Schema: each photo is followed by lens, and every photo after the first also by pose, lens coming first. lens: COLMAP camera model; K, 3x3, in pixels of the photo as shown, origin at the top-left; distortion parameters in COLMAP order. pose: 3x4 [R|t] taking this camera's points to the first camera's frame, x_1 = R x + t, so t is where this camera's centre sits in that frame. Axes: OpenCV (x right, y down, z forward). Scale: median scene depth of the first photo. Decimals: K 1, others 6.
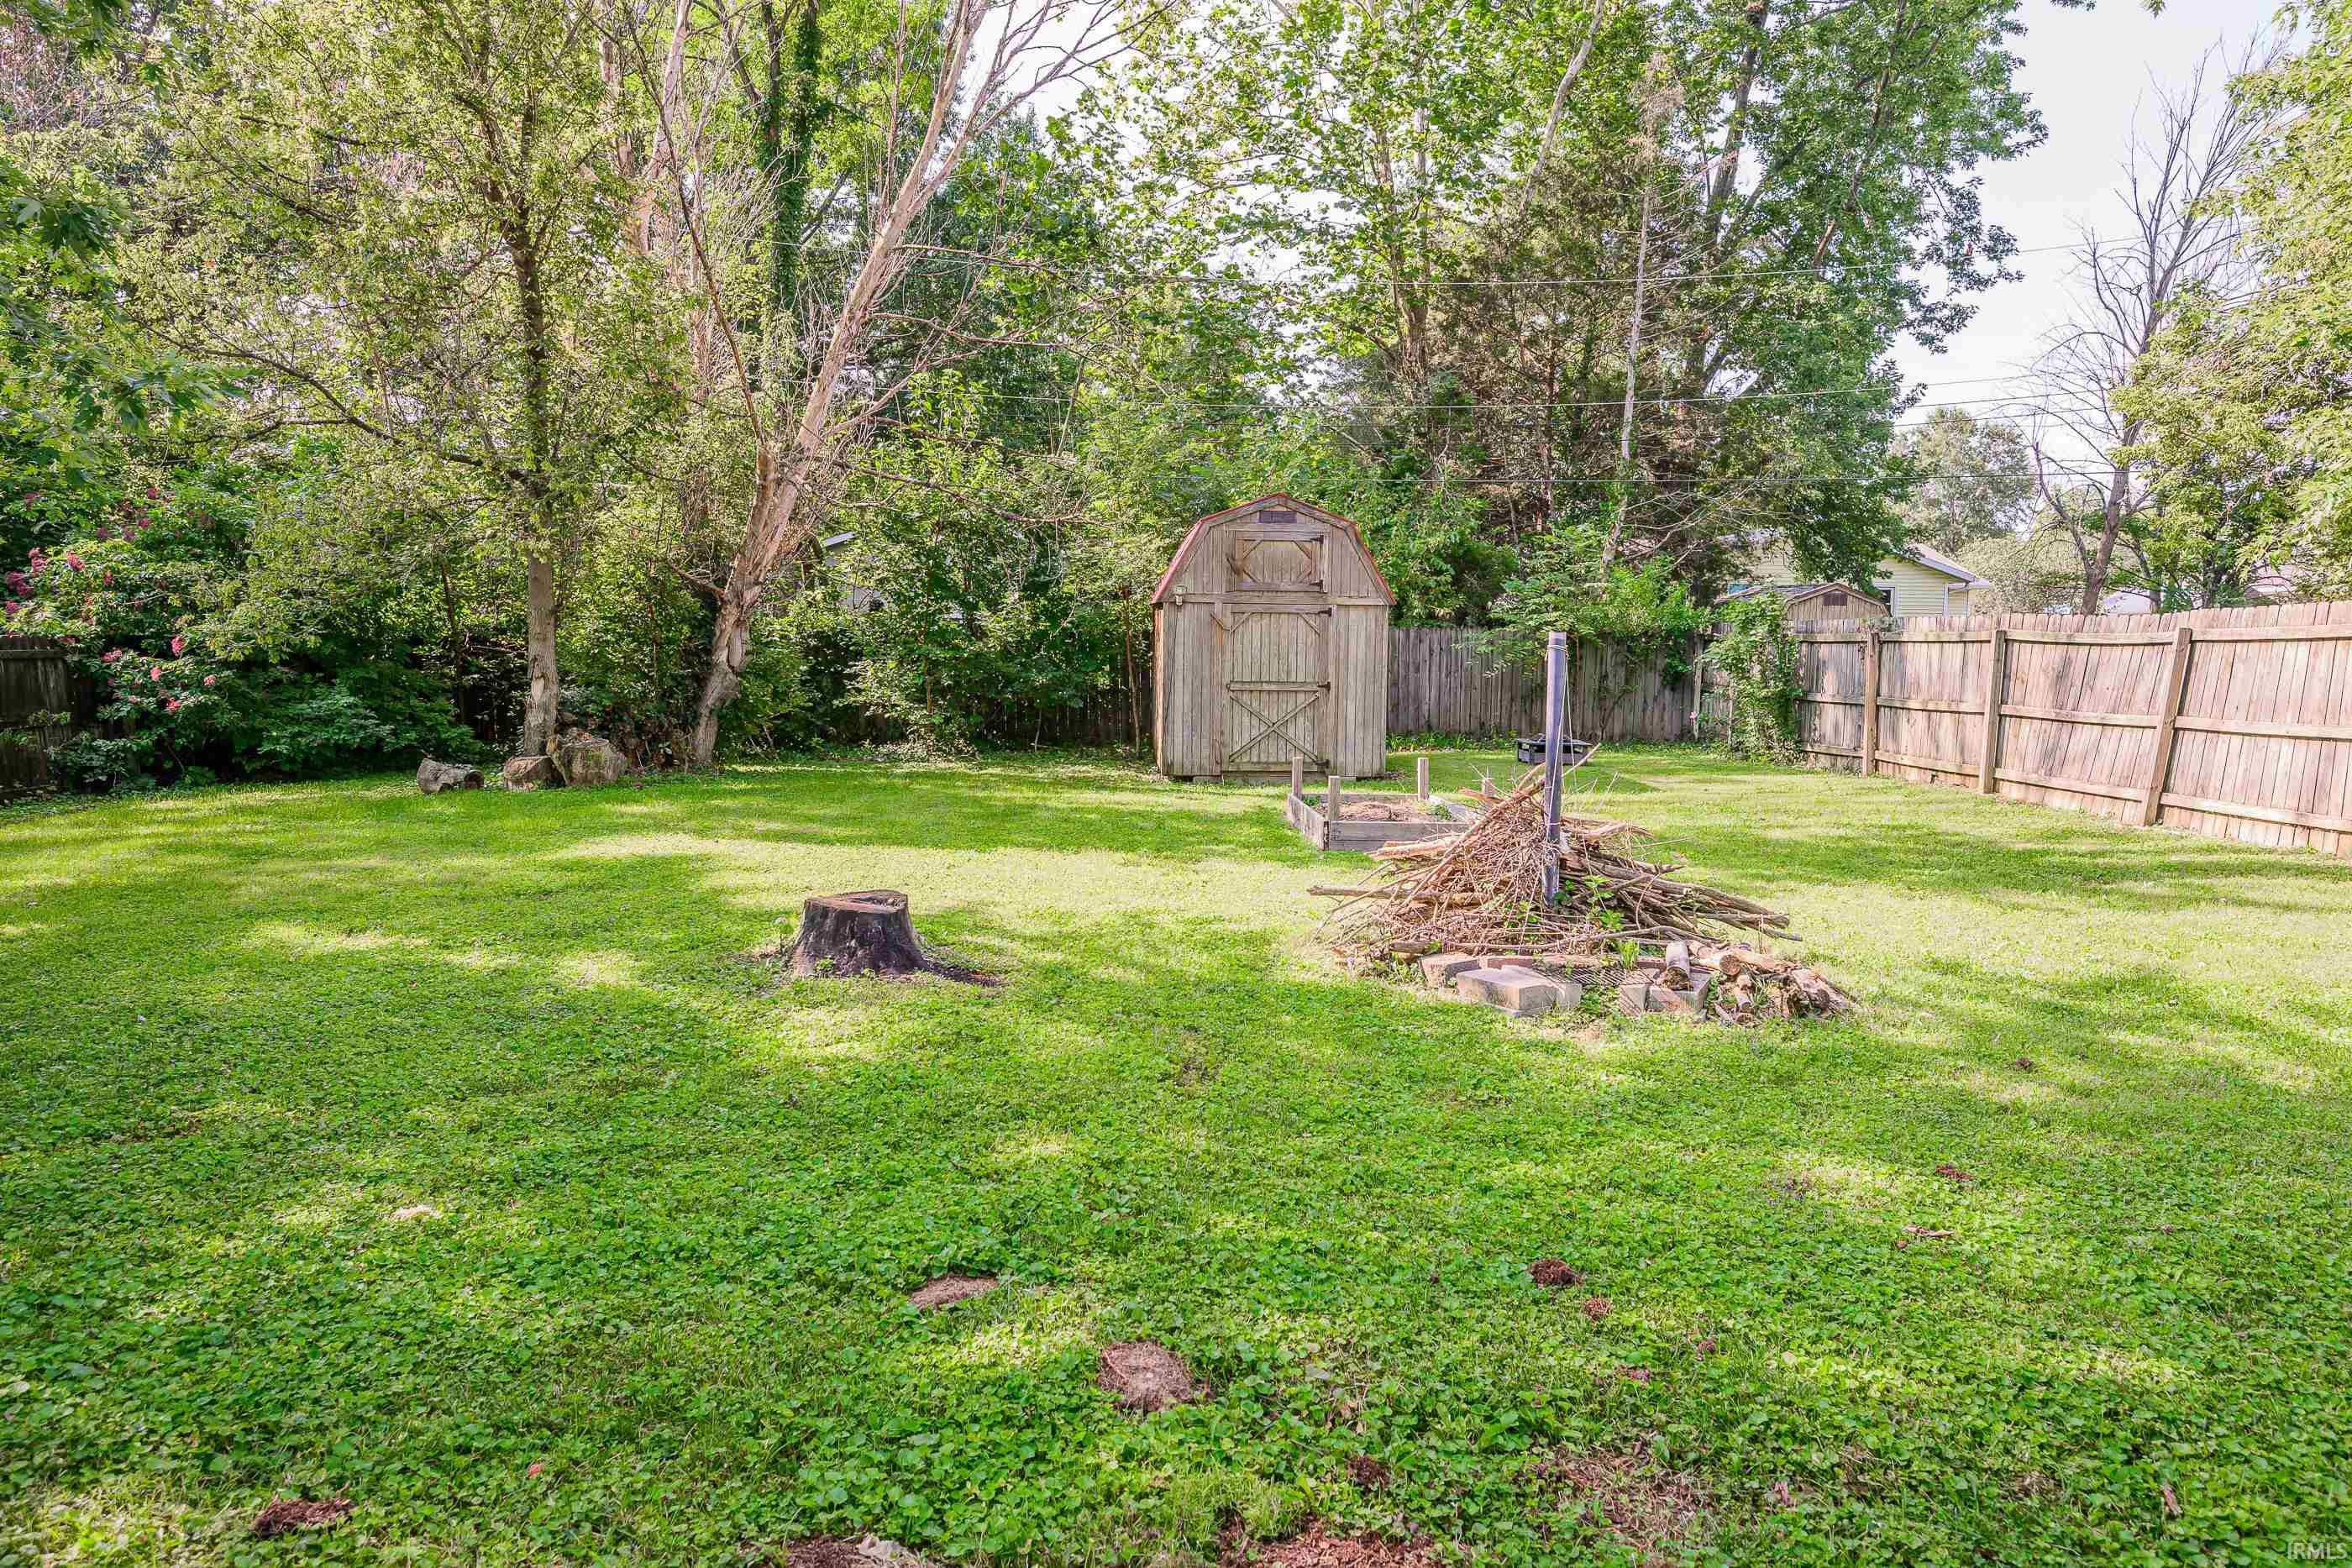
lens RADIAL K [[1552.2, 0, 1176.0], [0, 1552.2, 784.0], [0, 0, 1]] dist [-0.001474, -0.000854]
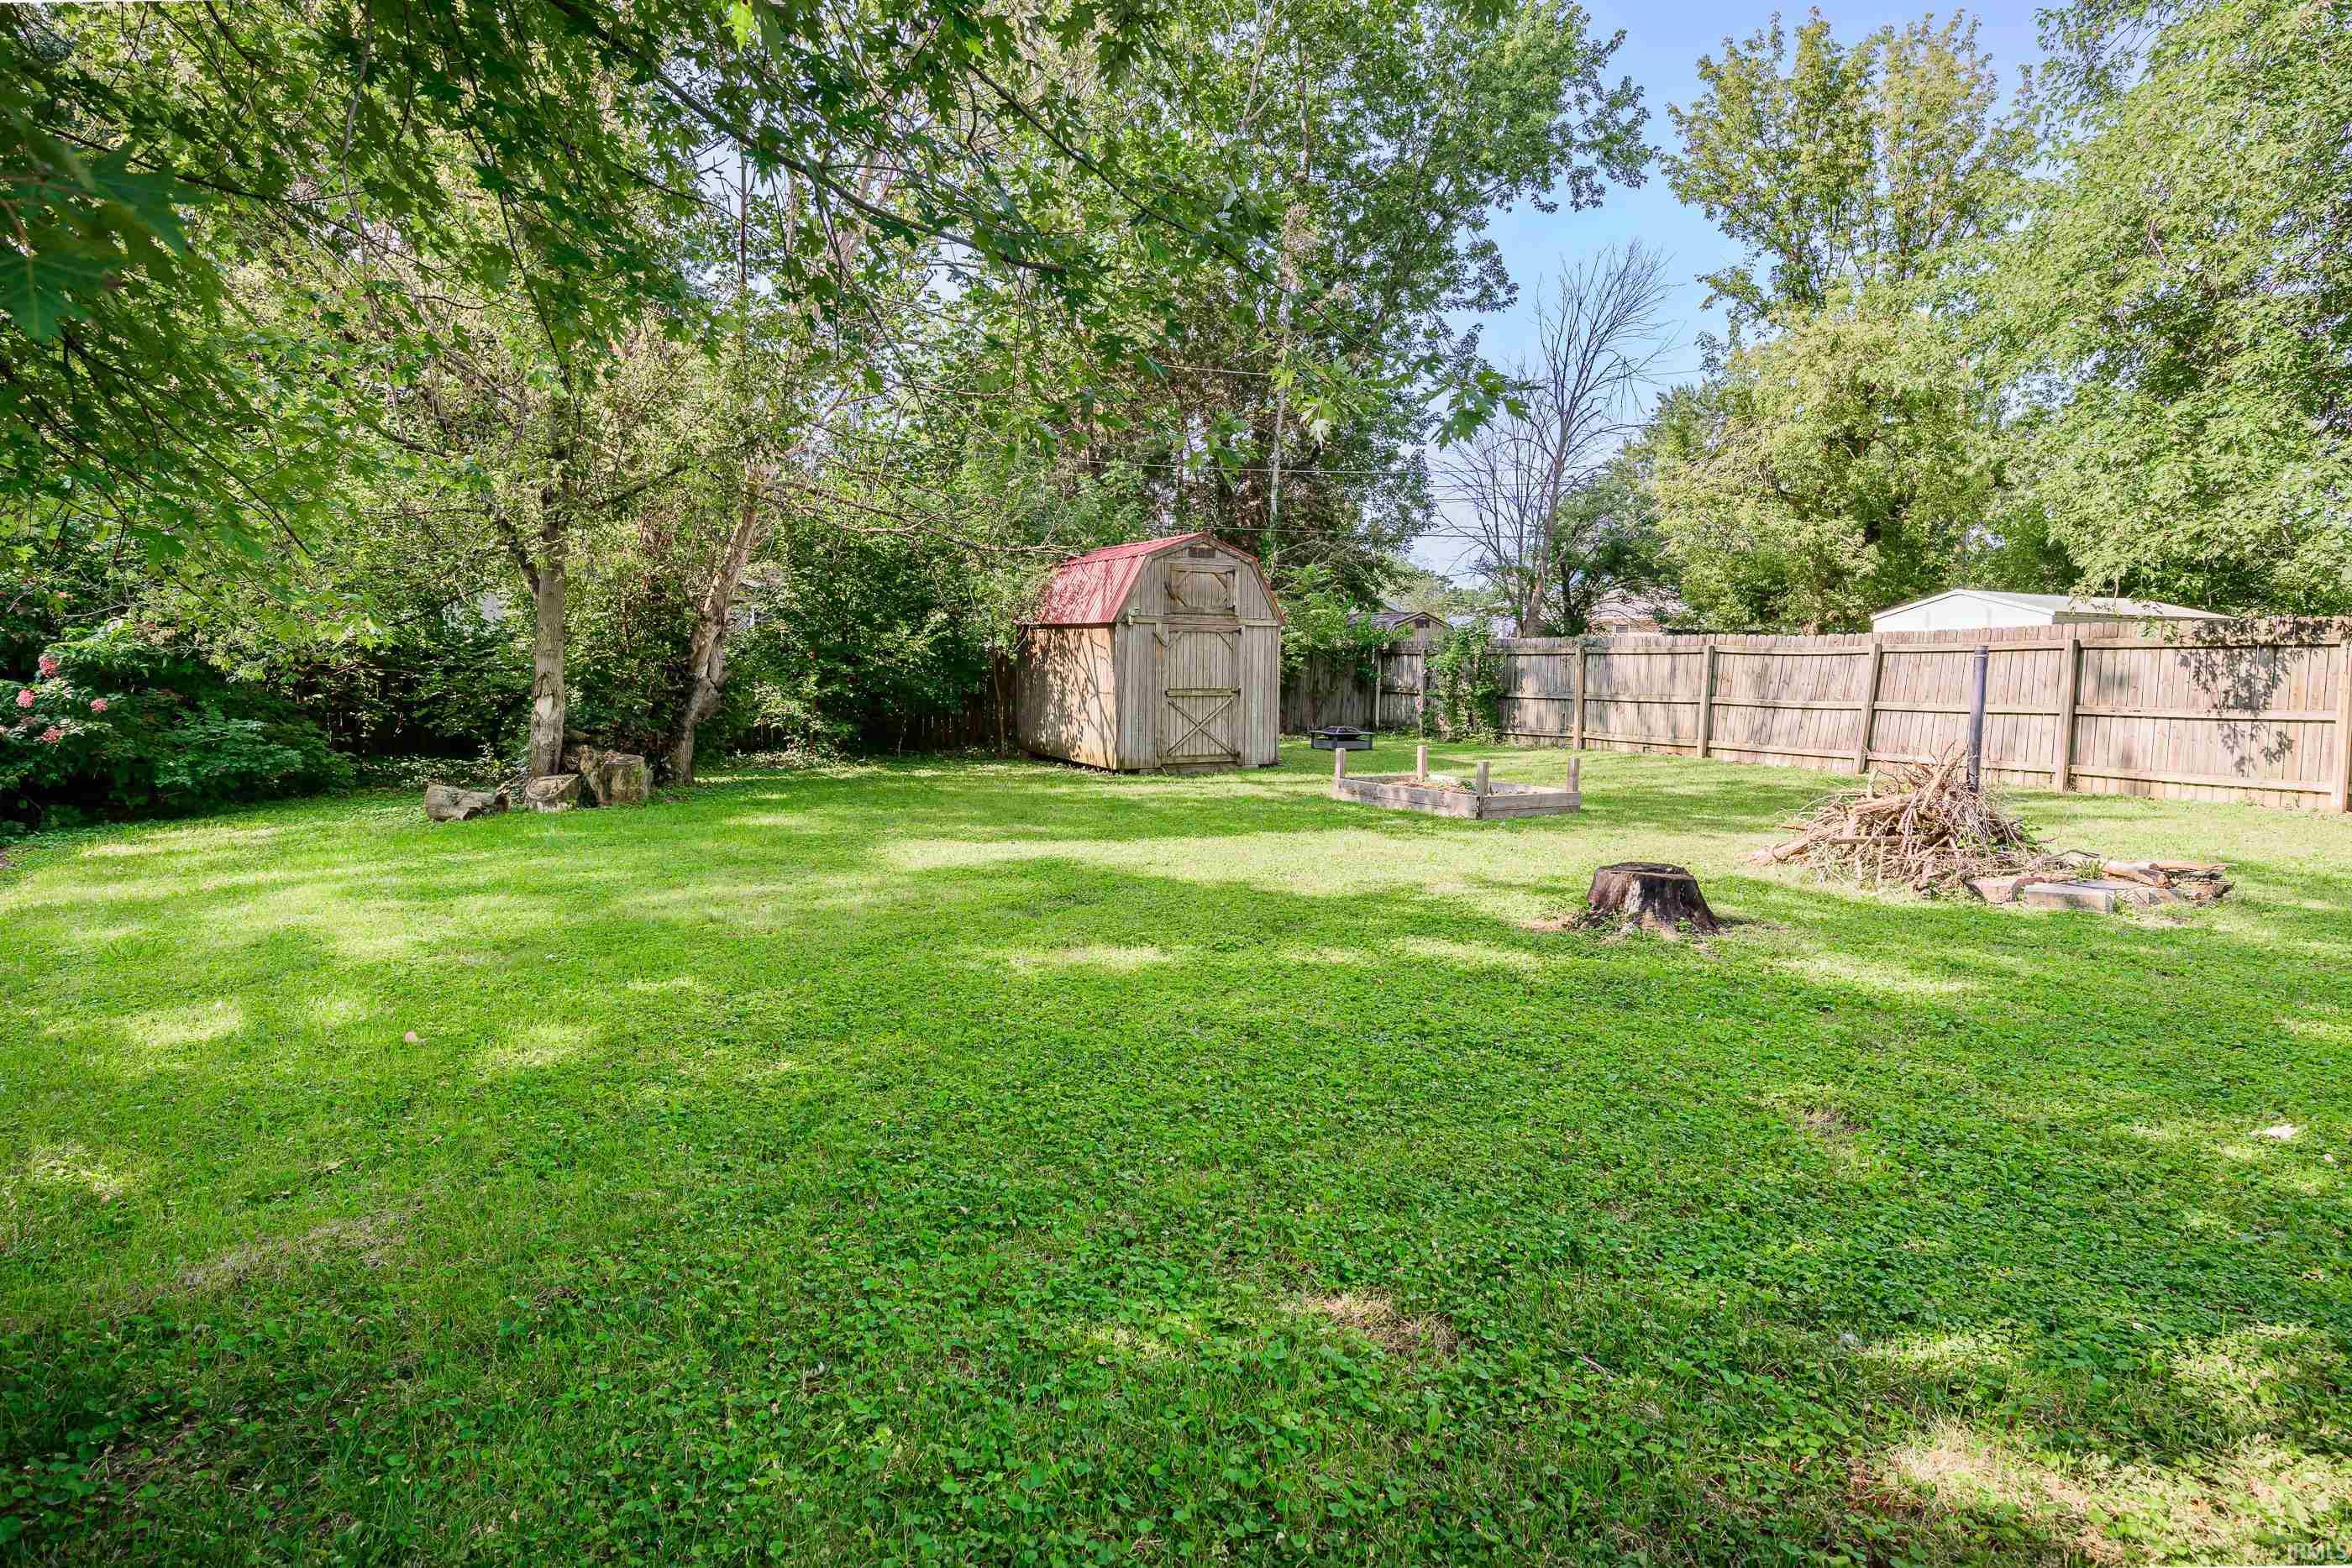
lens RADIAL K [[1284.6, 0, 1176.0], [0, 1284.6, 784.0], [0, 0, 1]] dist [-0.001620, -0.002391]
pose [[0.909375, -0.045195, 0.413515, -0.374593], [0.042134, 0.998975, 0.016524, -0.009043], [-0.413838, 0.002397, 0.910347, 0.096862]]
